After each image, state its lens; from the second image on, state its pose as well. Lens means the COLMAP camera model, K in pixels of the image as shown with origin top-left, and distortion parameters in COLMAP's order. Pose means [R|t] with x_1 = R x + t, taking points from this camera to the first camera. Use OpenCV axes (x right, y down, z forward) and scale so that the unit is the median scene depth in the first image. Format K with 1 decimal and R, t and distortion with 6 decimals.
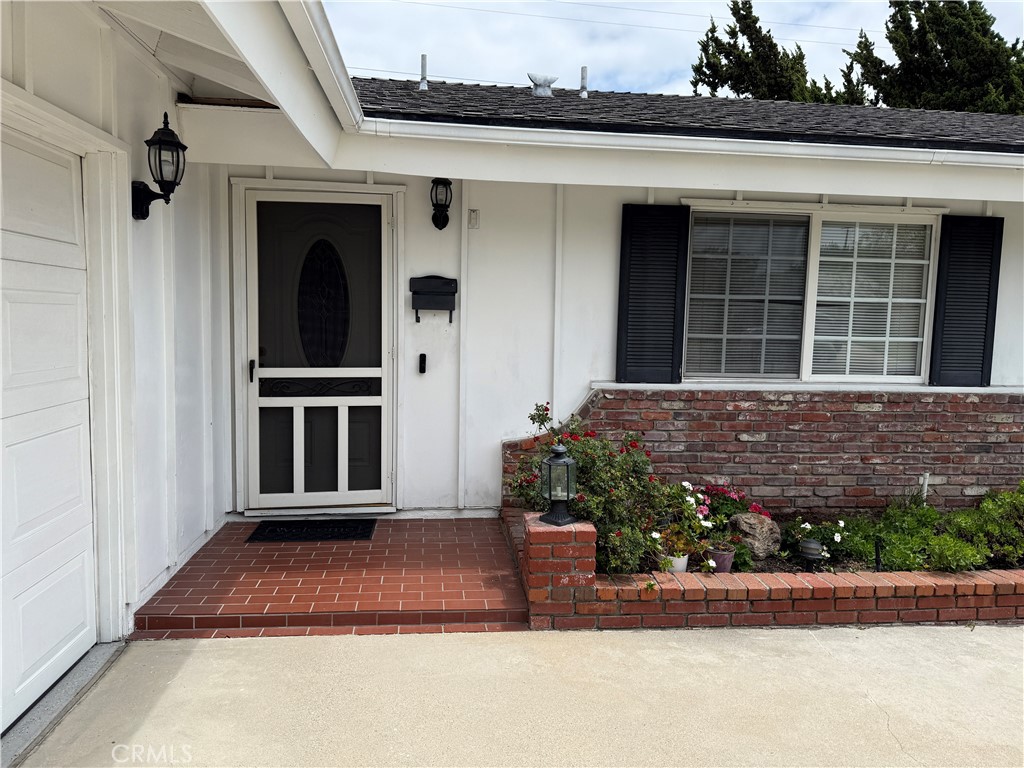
lens RADIAL K [[726.8, 0, 512.0], [0, 726.8, 384.0], [0, 0, 1]] dist [-0.028524, -0.000844]
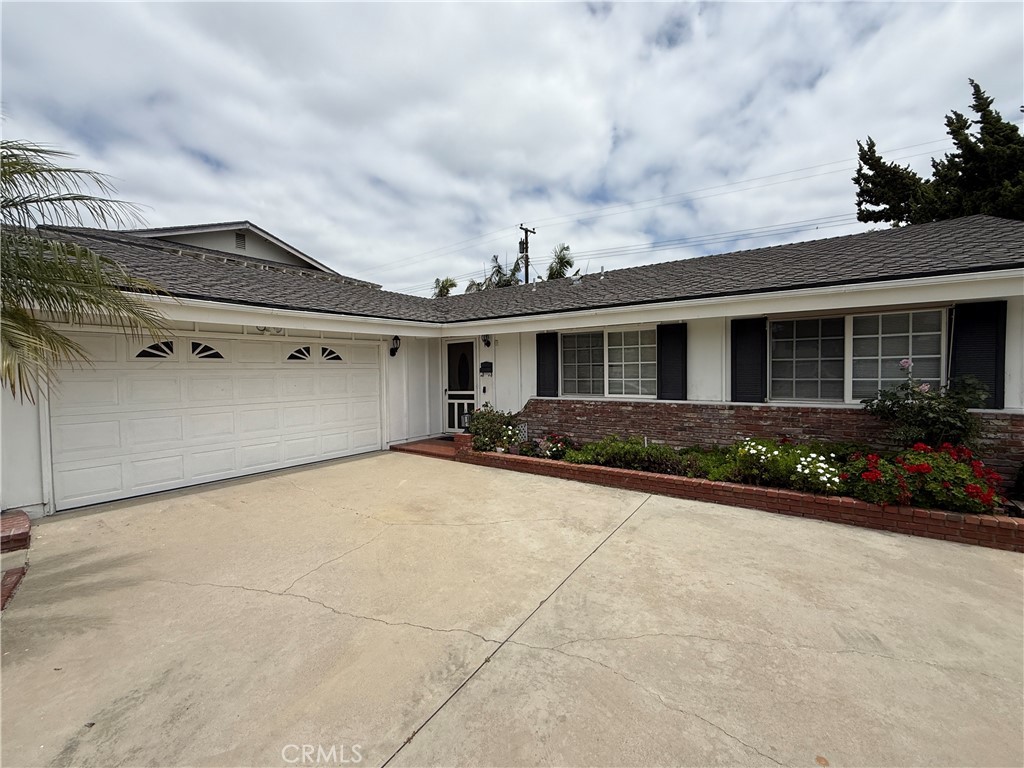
lens RADIAL K [[439.7, 0, 513.5], [0, 439.7, 366.8], [0, 0, 1]] dist [-0.057066, -0.000062]
pose [[0.754897, -0.034896, -0.654914, 1.194913], [-0.025045, 0.996321, -0.081956, 0.024899], [0.655365, 0.078270, 0.751246, -0.353267]]
